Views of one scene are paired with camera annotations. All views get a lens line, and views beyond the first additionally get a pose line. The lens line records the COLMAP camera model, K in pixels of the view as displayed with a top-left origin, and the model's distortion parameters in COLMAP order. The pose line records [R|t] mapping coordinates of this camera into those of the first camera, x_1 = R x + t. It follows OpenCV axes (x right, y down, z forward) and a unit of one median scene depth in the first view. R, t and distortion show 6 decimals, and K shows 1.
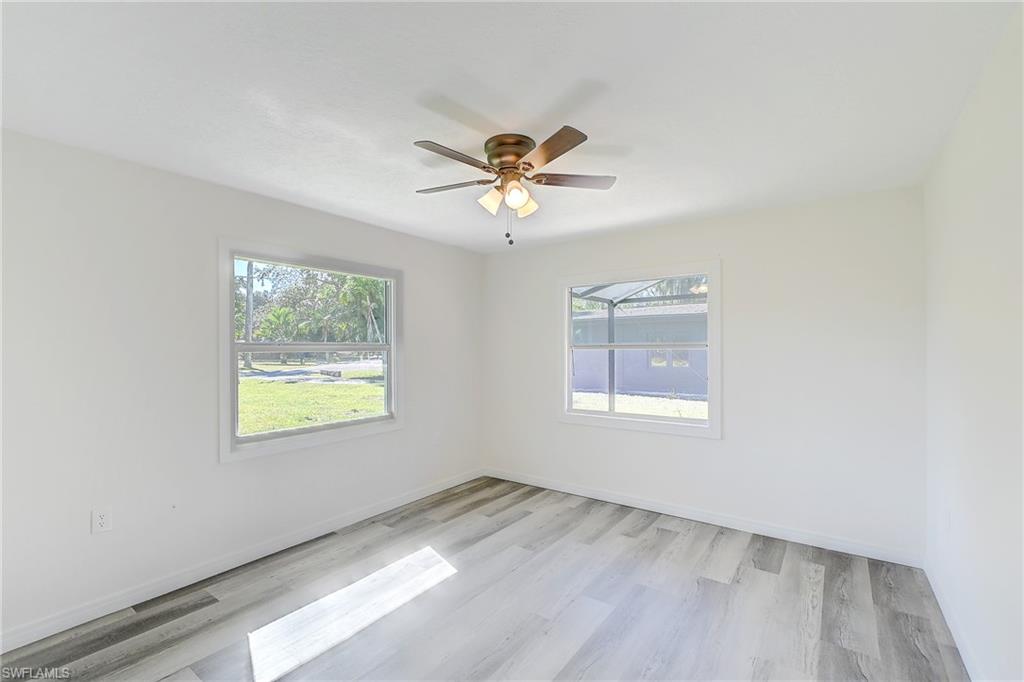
lens RADIAL K [[447.4, 0, 514.7], [0, 447.4, 346.9], [0, 0, 1]] dist [0.003519, -0.003177]
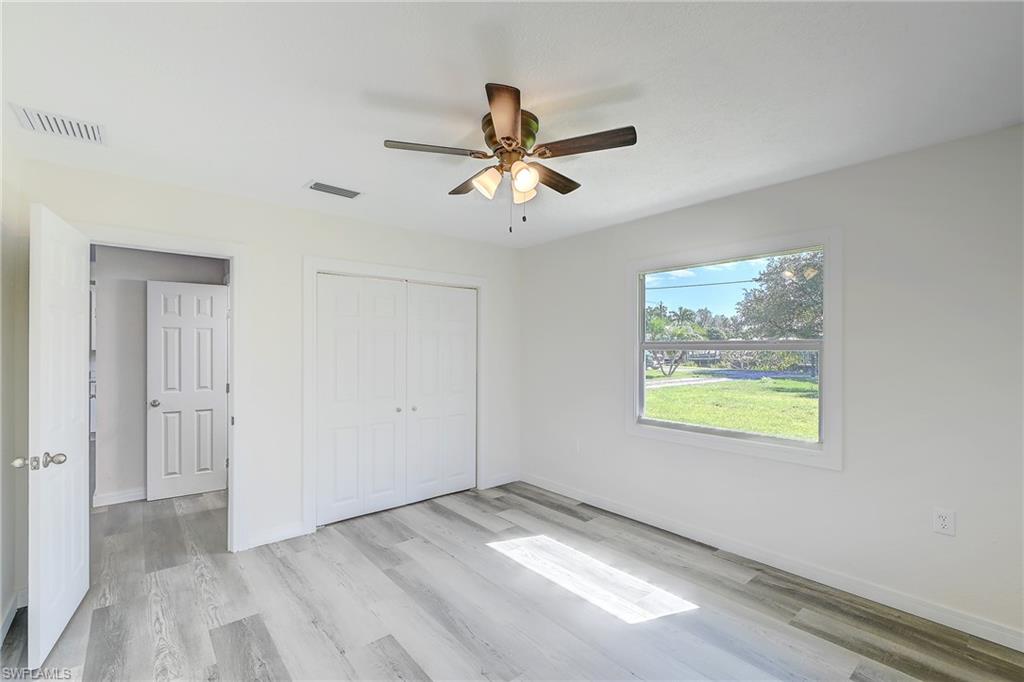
lens RADIAL K [[447.4, 0, 514.9], [0, 447.4, 342.4], [0, 0, 1]] dist [0.003519, -0.003177]
pose [[-0.236511, -0.005540, -0.971613, 0.635977], [0.001928, 0.999979, -0.006171, -0.005696], [0.971627, -0.003333, -0.236495, 0.881589]]
